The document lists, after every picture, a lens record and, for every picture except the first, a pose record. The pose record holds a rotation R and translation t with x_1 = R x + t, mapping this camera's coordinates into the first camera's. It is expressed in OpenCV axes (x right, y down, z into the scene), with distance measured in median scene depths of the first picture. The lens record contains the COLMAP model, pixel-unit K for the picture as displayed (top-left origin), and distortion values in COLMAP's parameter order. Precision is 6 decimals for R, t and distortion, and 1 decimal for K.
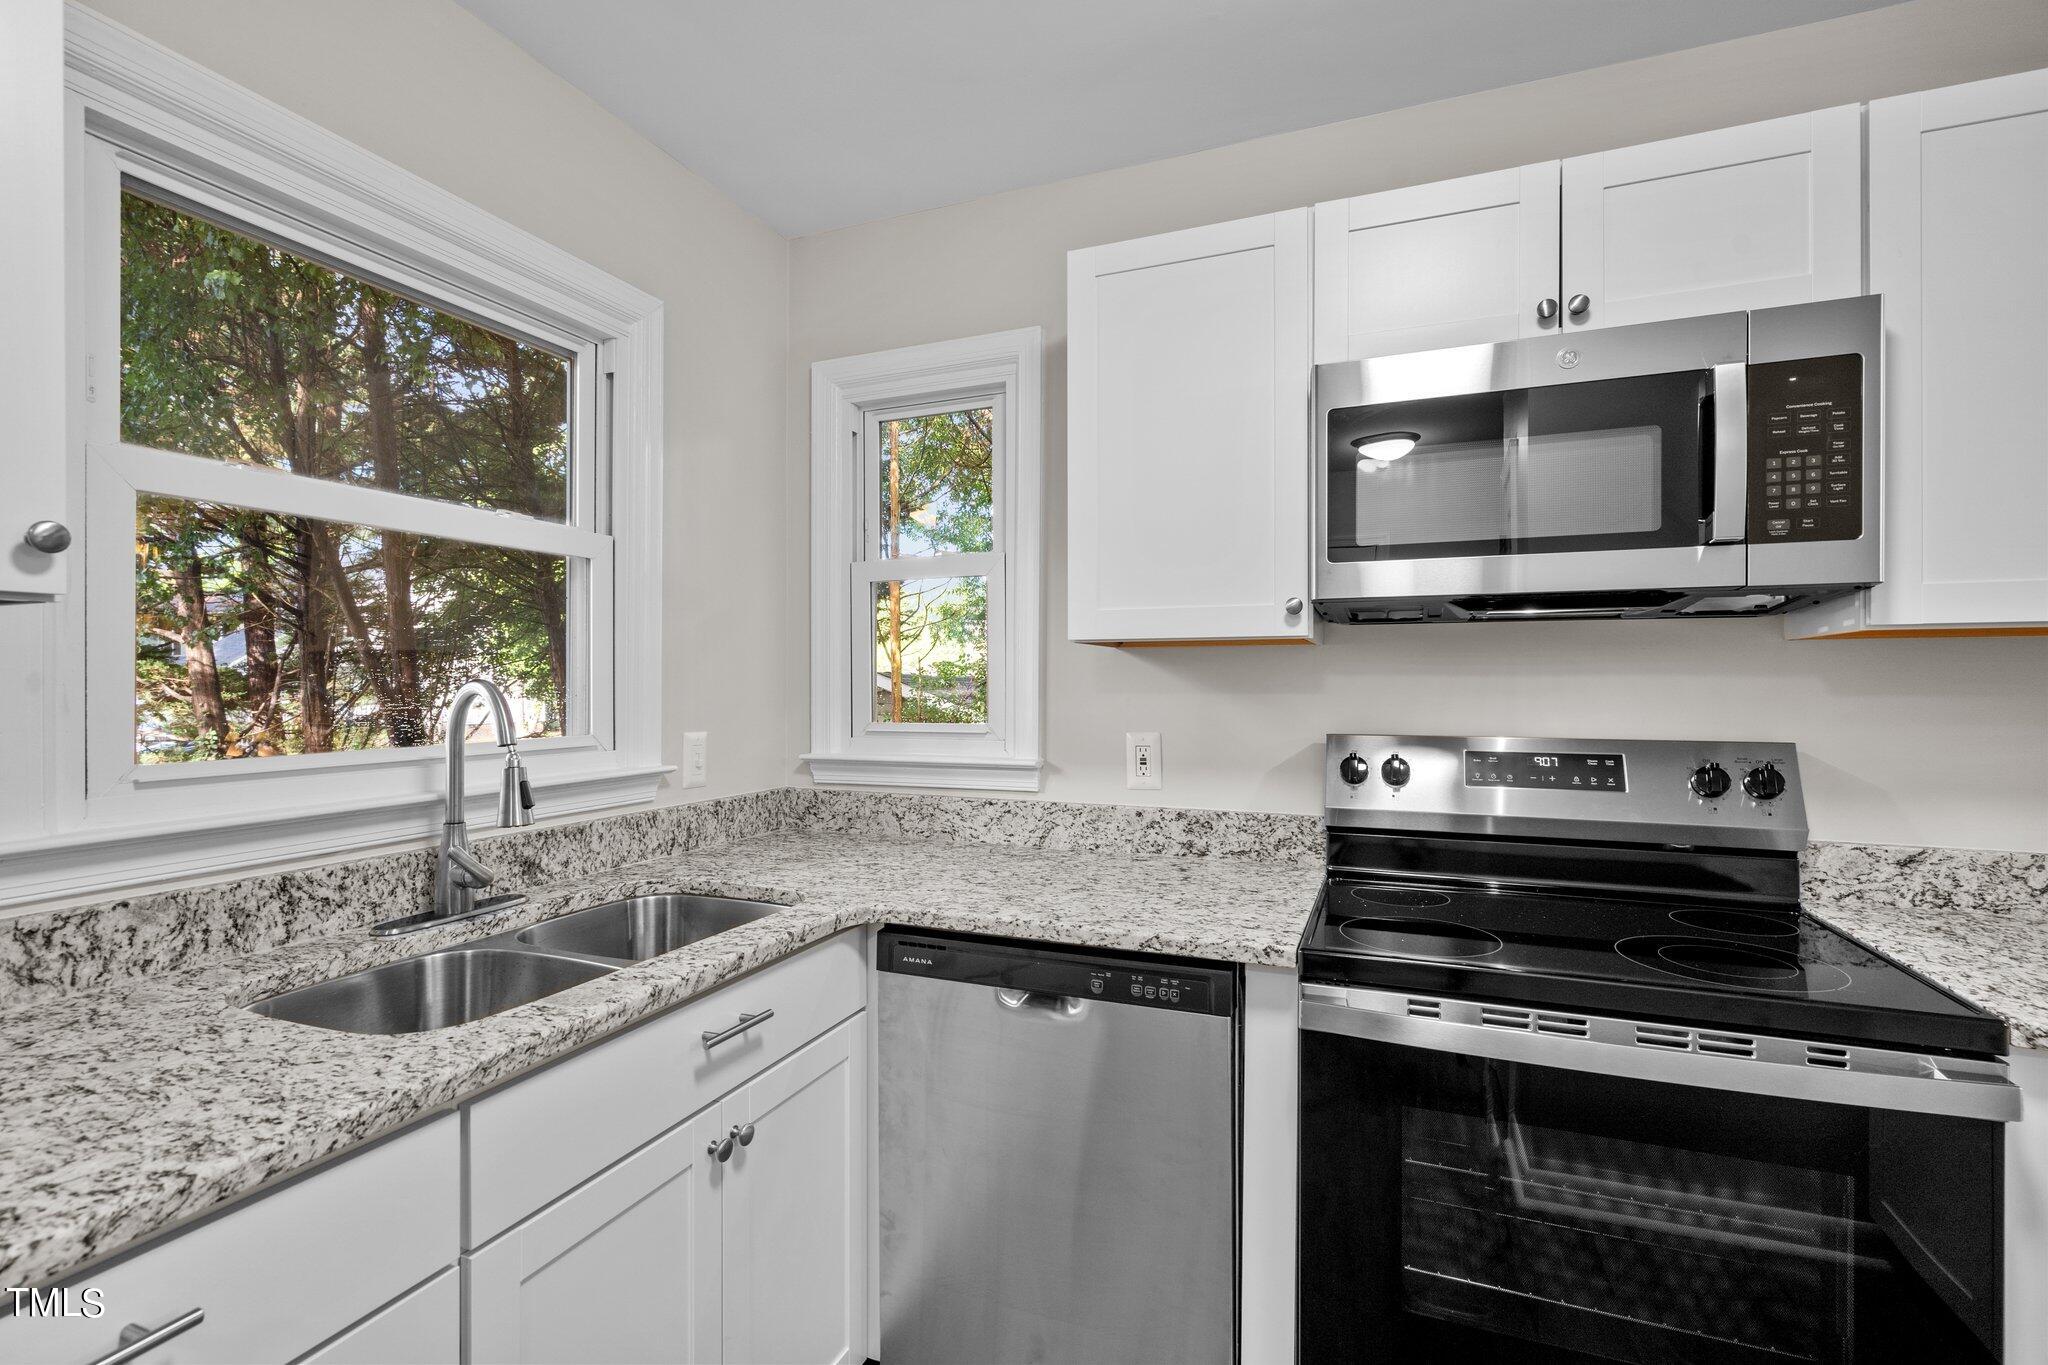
lens RADIAL K [[928.1, 0, 1019.8], [0, 928.1, 682.7], [0, 0, 1]] dist [-0.004099, 0.001390]
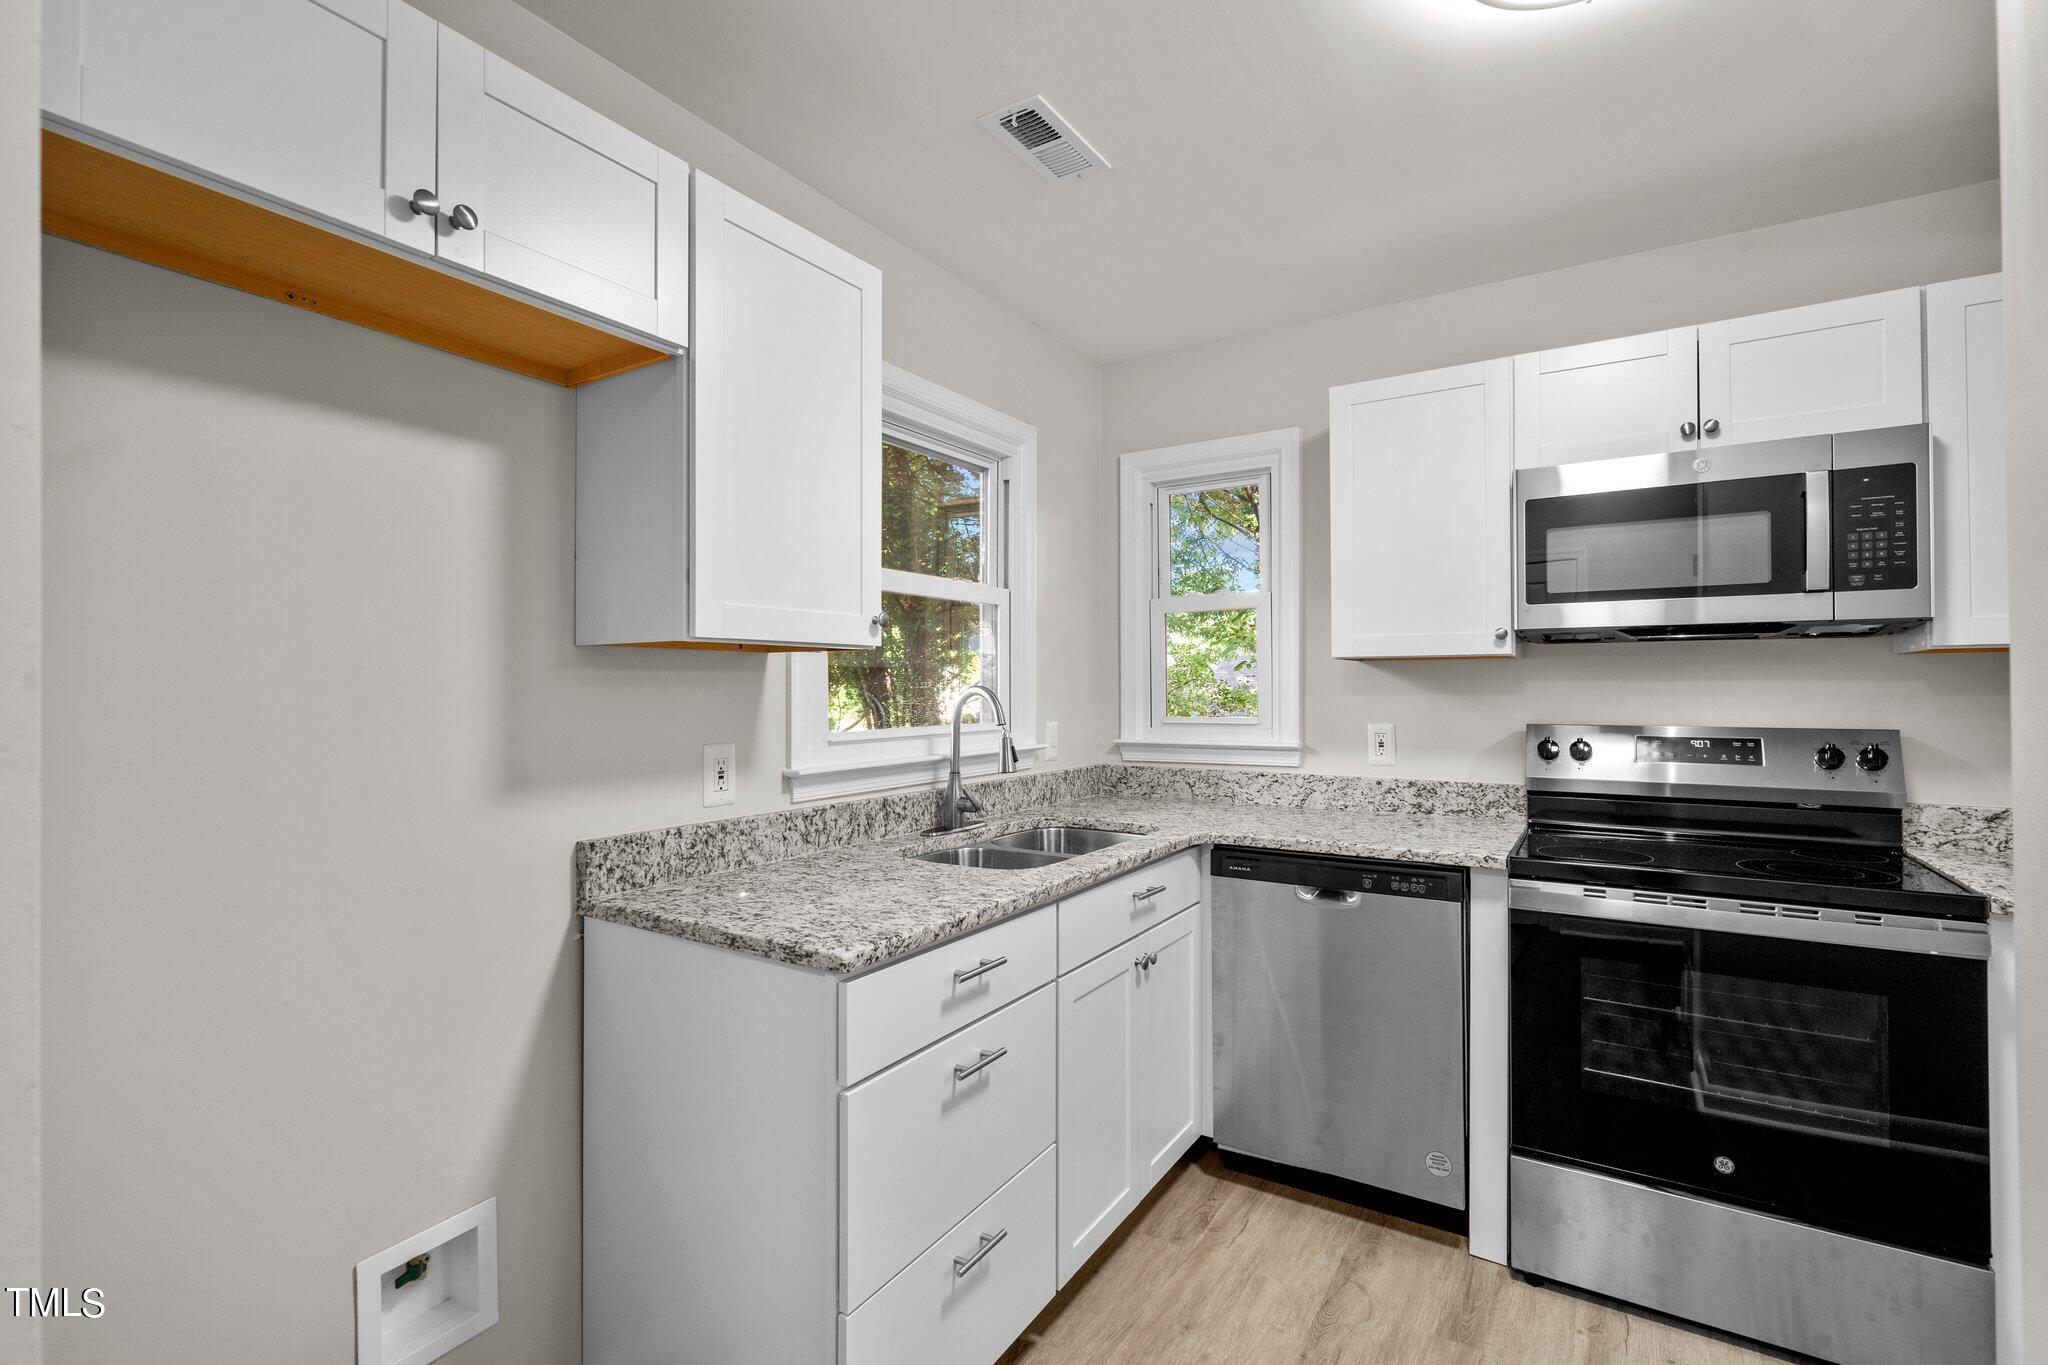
lens RADIAL K [[935.5, 0, 1018.7], [0, 935.5, 676.2], [0, 0, 1]] dist [-0.002142, 0.000818]
pose [[0.984012, -0.004414, -0.178048, -0.201599], [0.002261, 0.999922, -0.012292, 0.000142], [0.178088, 0.011693, 0.983945, -0.616099]]
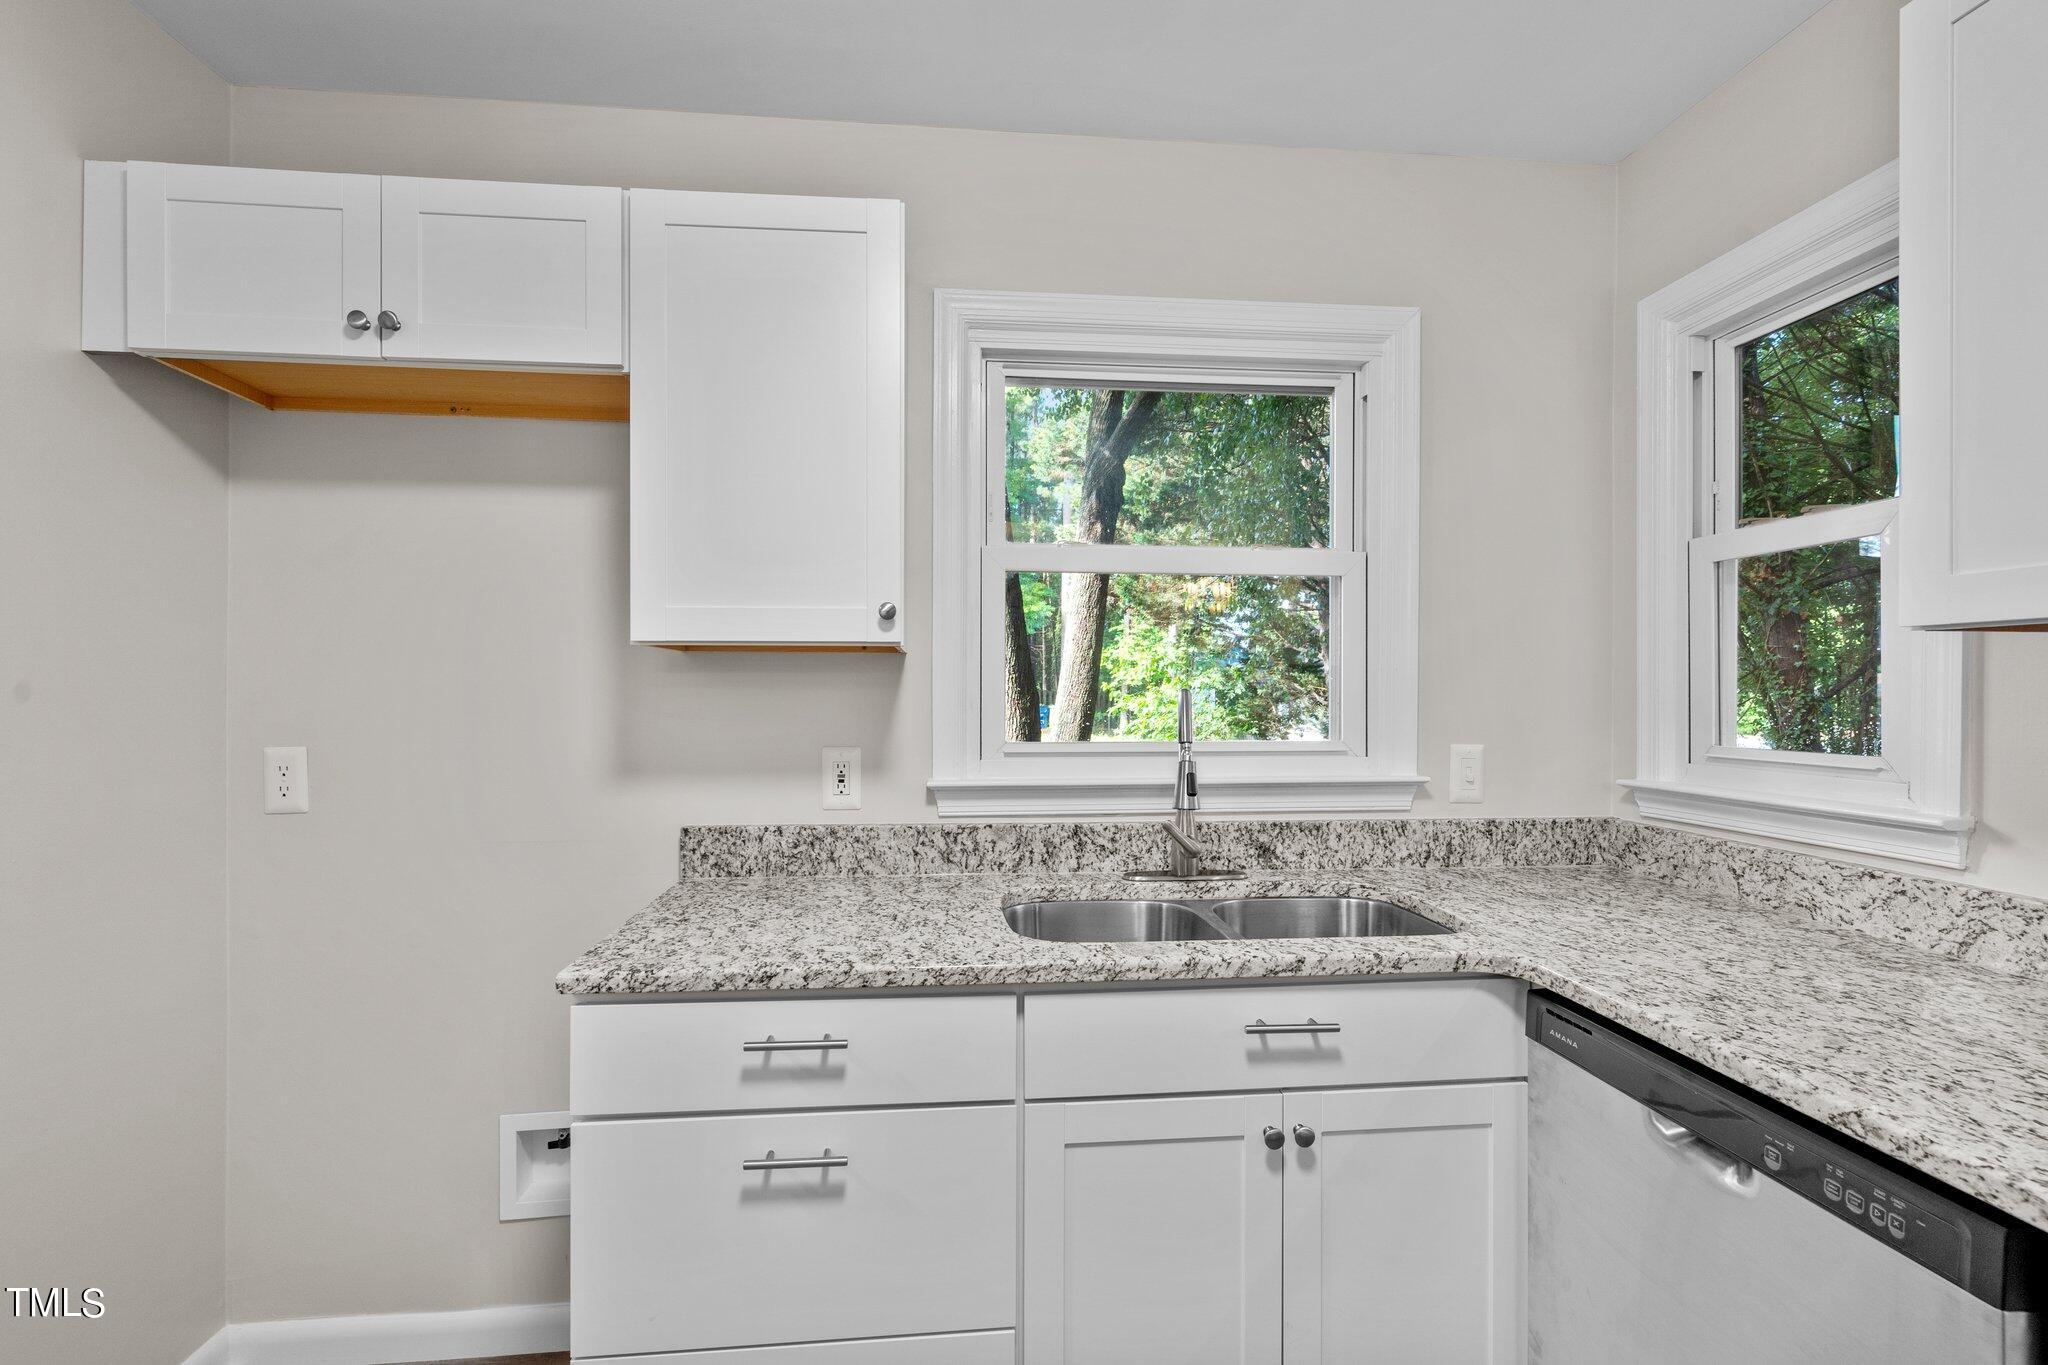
lens RADIAL K [[936.7, 0, 1016.3], [0, 936.7, 687.9], [0, 0, 1]] dist [0.000317, 0.000463]
pose [[0.458995, -0.001069, -0.888438, 0.411855], [-0.002344, 0.999994, -0.002414, -0.001687], [0.888436, 0.003190, 0.458990, 0.213608]]
